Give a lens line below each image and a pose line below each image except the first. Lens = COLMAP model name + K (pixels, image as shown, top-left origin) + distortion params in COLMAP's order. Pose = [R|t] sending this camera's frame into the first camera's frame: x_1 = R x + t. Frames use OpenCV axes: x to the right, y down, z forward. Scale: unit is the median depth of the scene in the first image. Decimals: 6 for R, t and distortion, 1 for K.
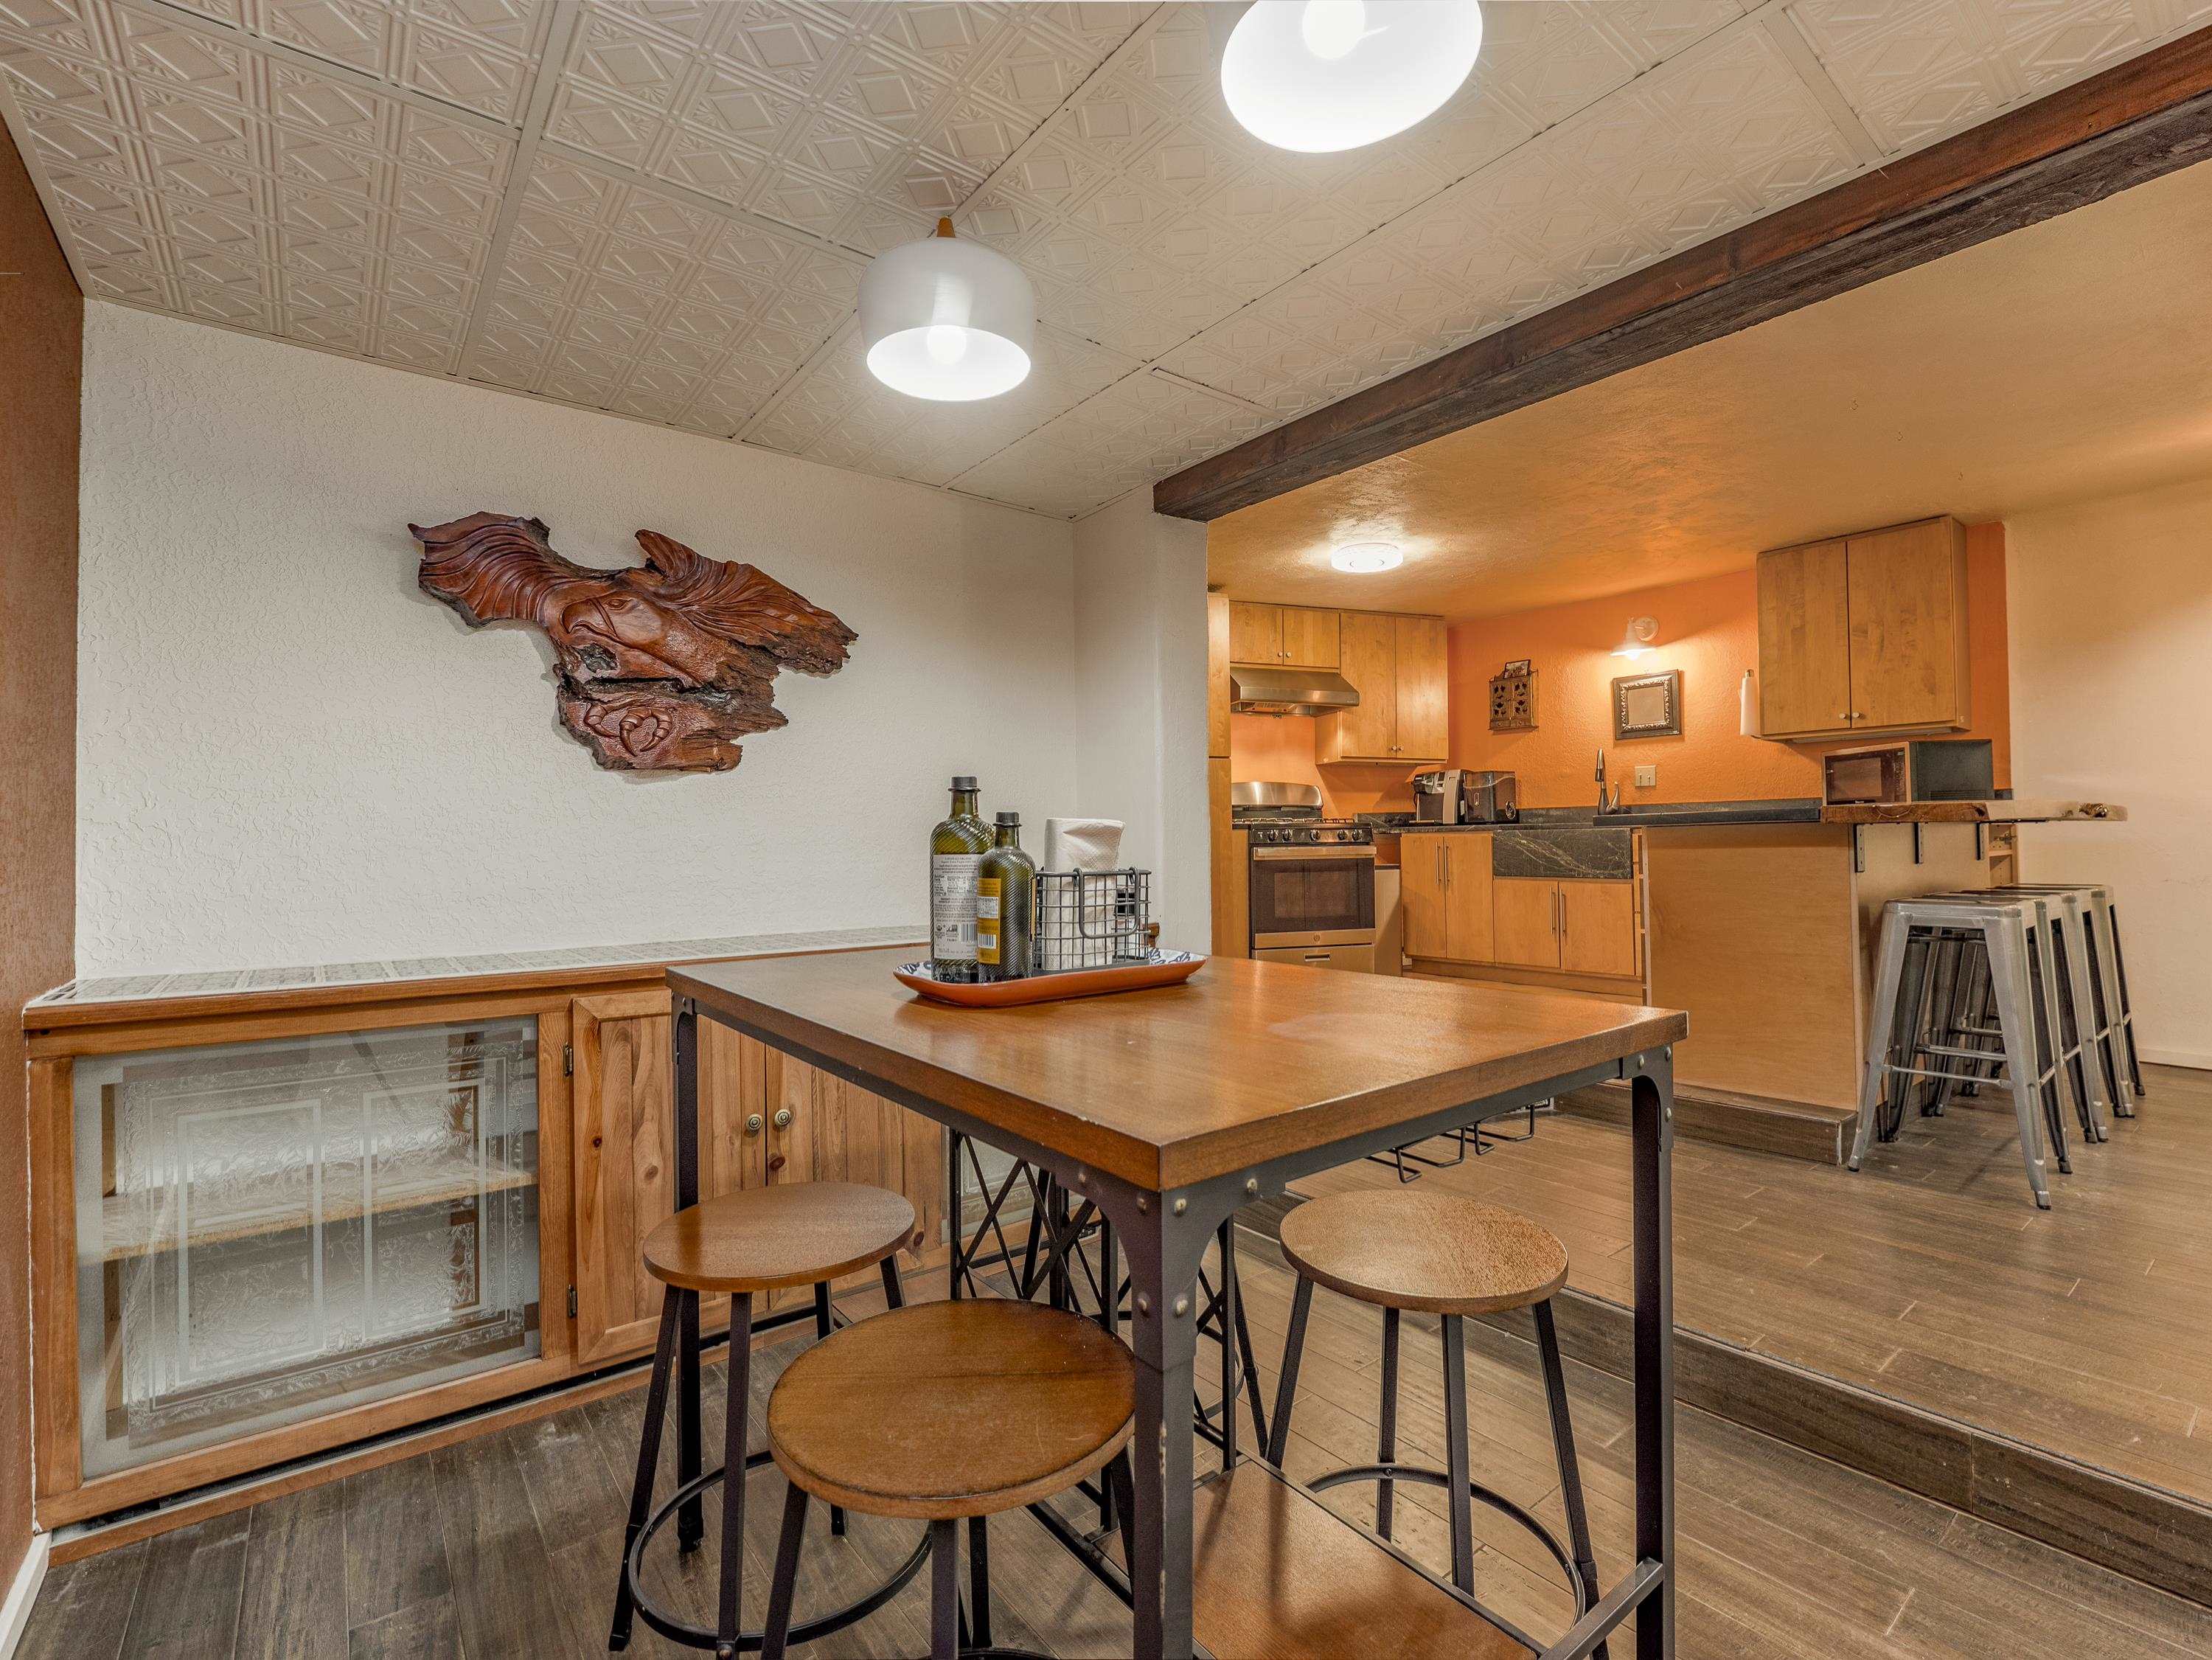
lens RADIAL K [[1008.1, 0, 1098.4], [0, 1008.1, 826.4], [0, 0, 1]] dist [-0.017491, -0.000791]
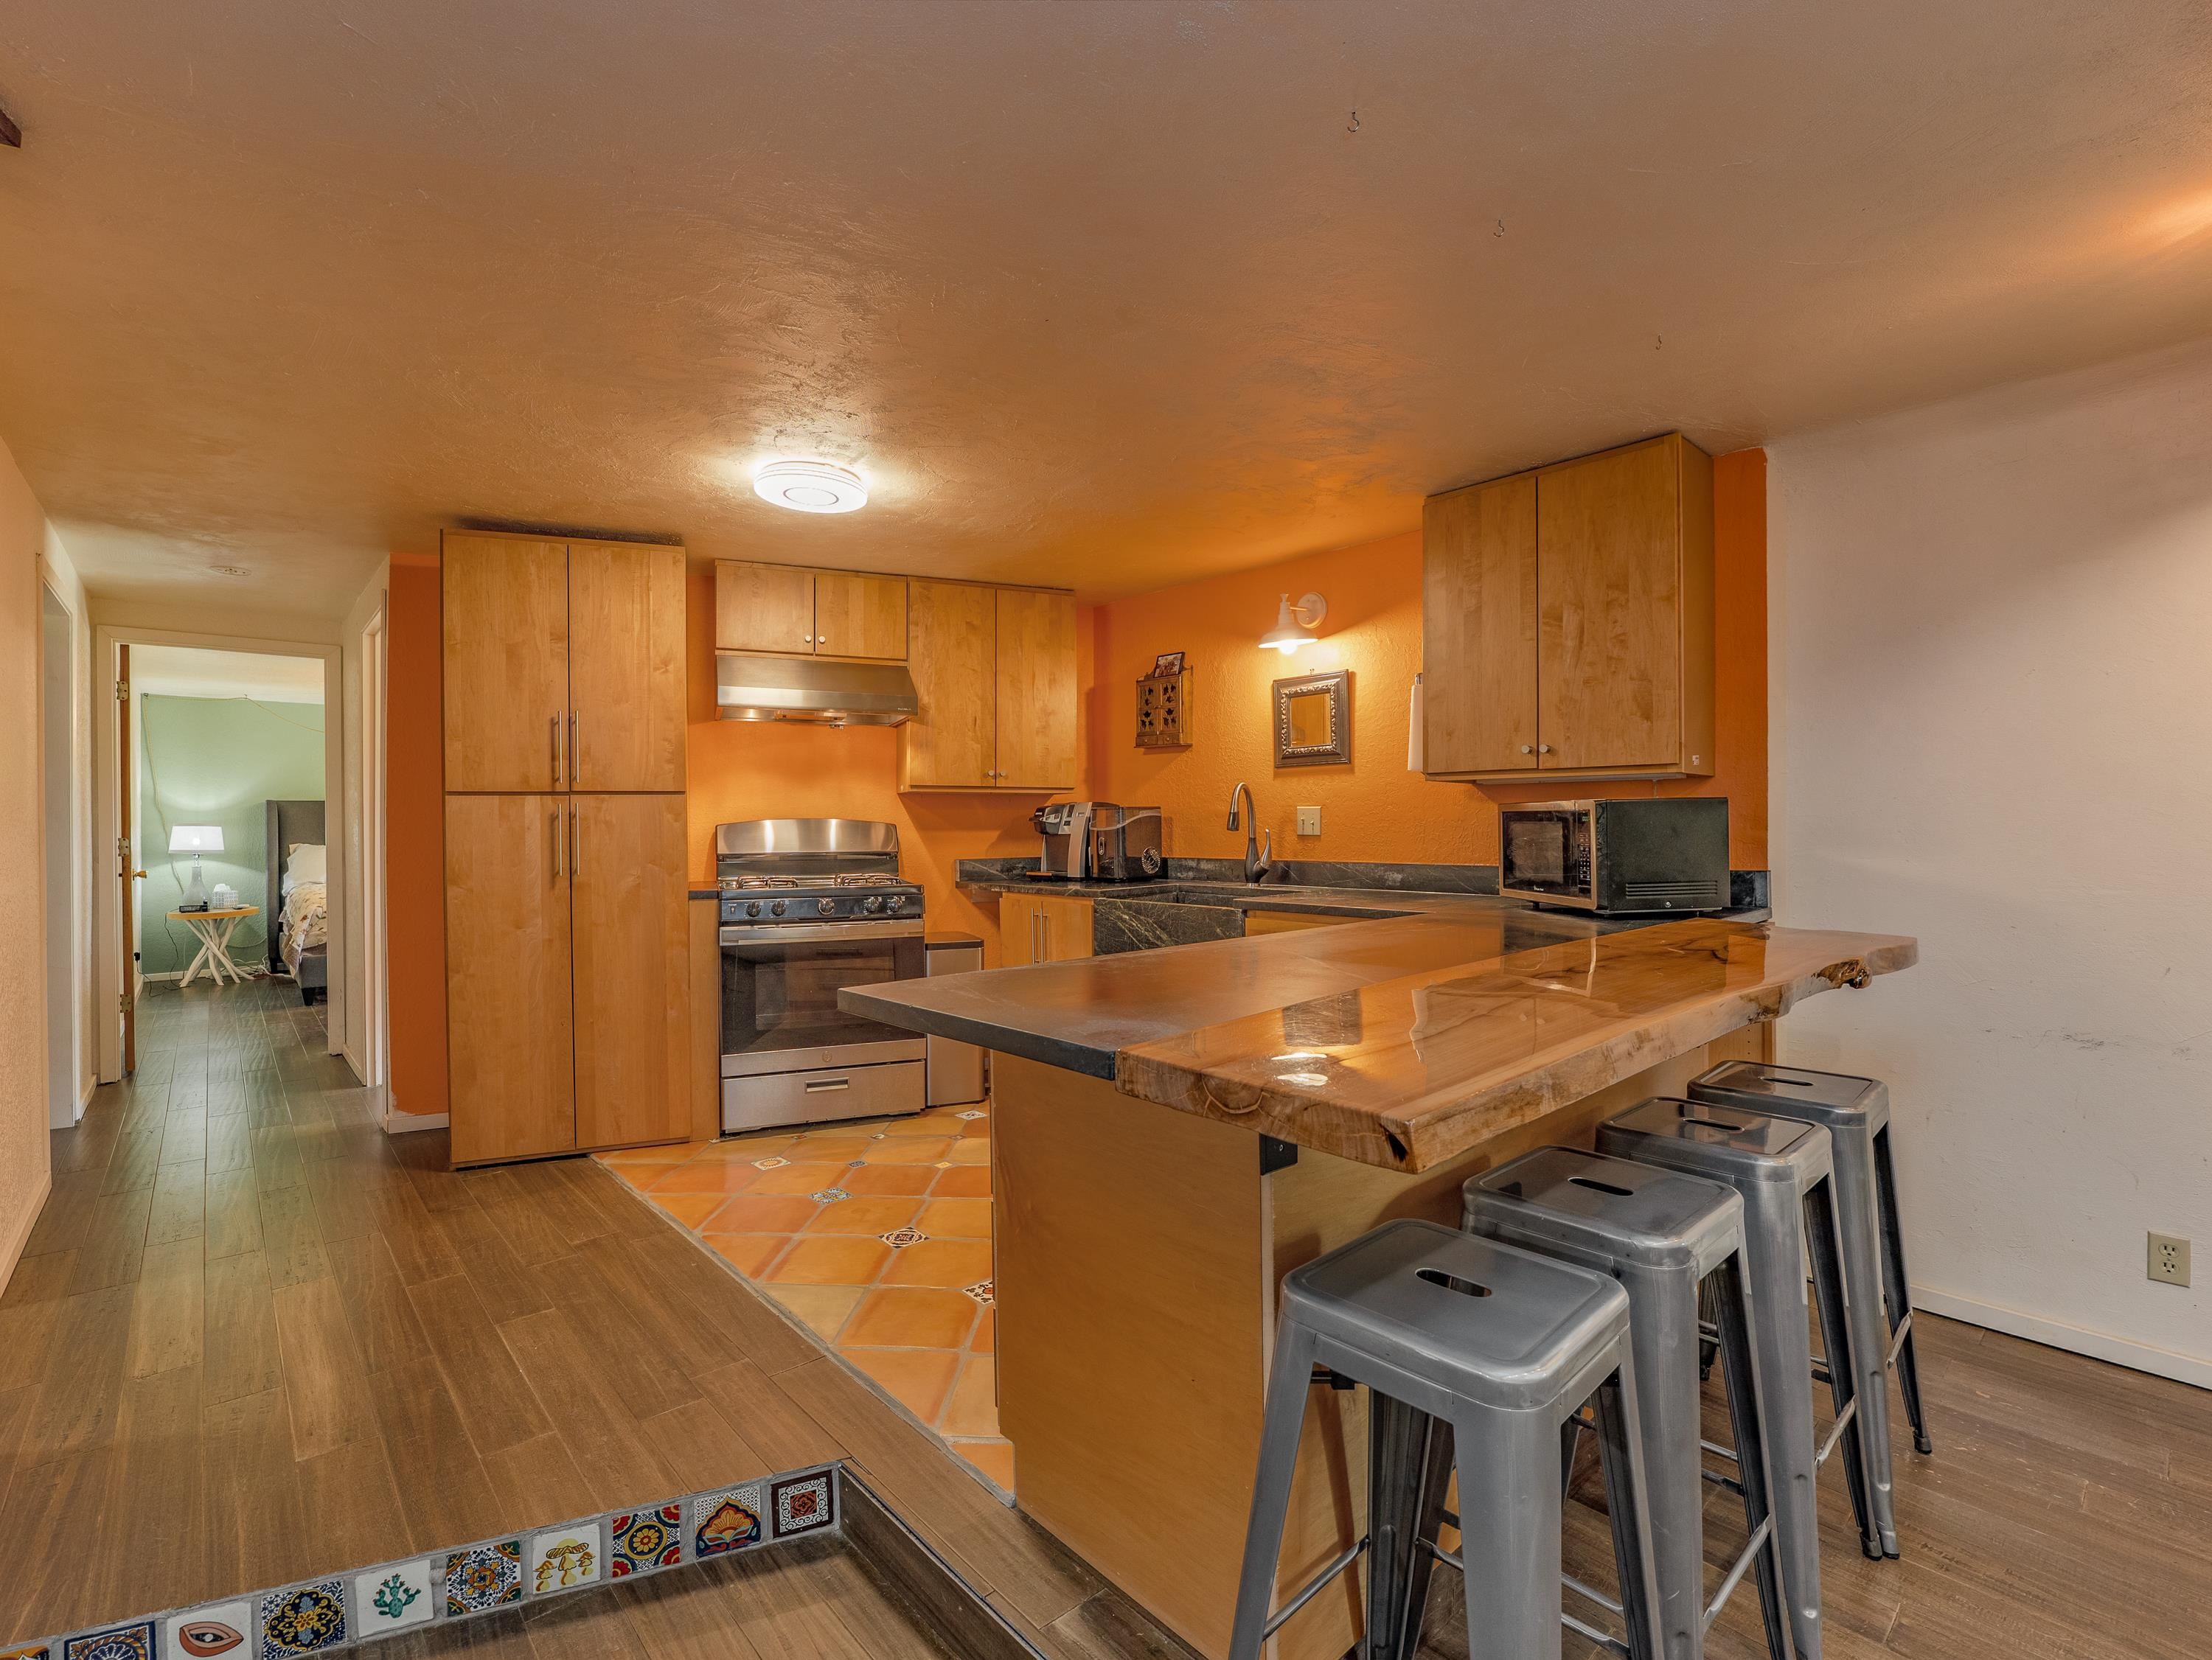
lens RADIAL K [[1007.9, 0, 1098.5], [0, 1007.9, 831.0], [0, 0, 1]] dist [-0.017491, -0.000791]
pose [[0.997329, 0.003907, 0.072939, 0.356746], [-0.005617, 0.999714, 0.023249, -0.060347], [-0.072827, -0.023597, 0.997065, 0.314331]]
